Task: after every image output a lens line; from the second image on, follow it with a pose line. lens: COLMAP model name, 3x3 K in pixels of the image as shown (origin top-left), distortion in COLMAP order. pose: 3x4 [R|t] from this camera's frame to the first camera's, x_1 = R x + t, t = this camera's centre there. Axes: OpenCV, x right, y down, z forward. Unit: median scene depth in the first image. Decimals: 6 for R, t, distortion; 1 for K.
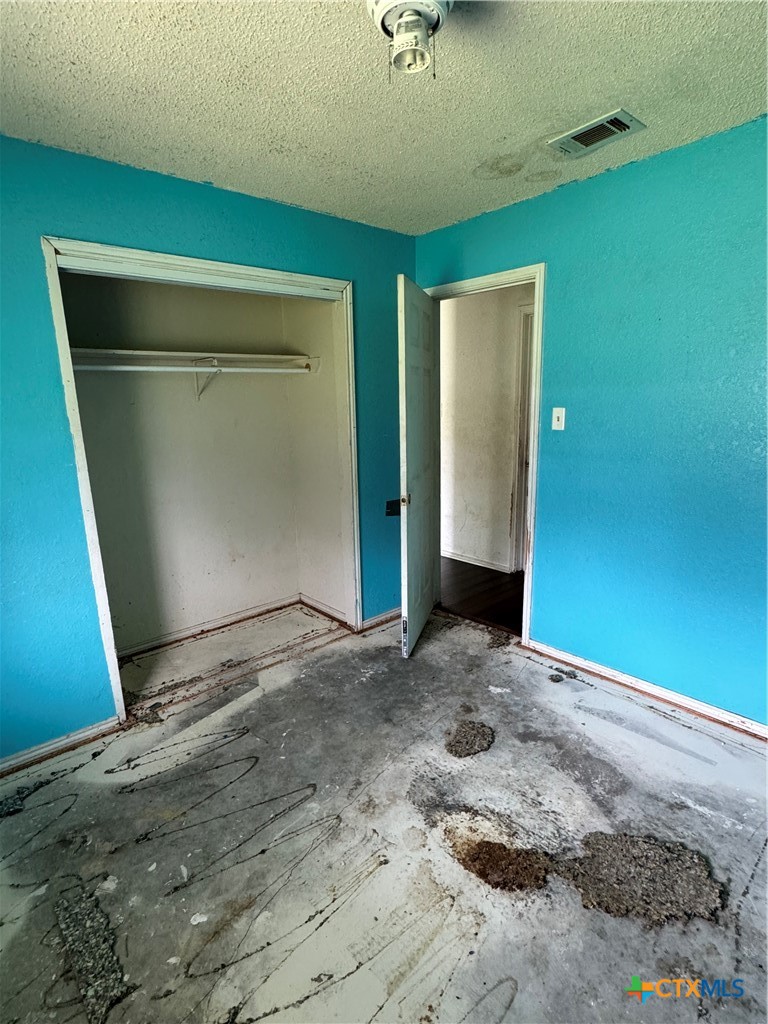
lens RADIAL K [[531.2, 0, 384.0], [0, 531.2, 512.0], [0, 0, 1]] dist [0.000558, 0.000108]
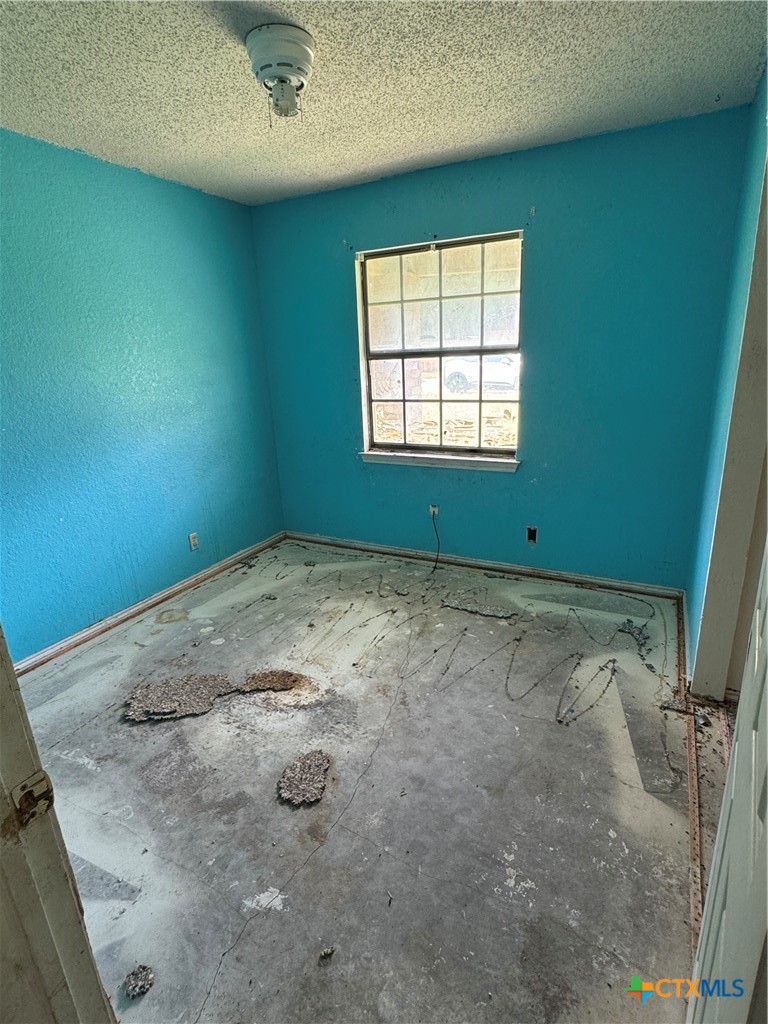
lens RADIAL K [[531.2, 0, 384.0], [0, 531.2, 512.0], [0, 0, 1]] dist [0.000558, 0.000108]
pose [[-0.933251, 0.164246, -0.319478, 0.287916], [-0.010240, 0.876828, 0.480696, -0.377648], [0.359079, 0.451881, -0.816618, 1.790626]]
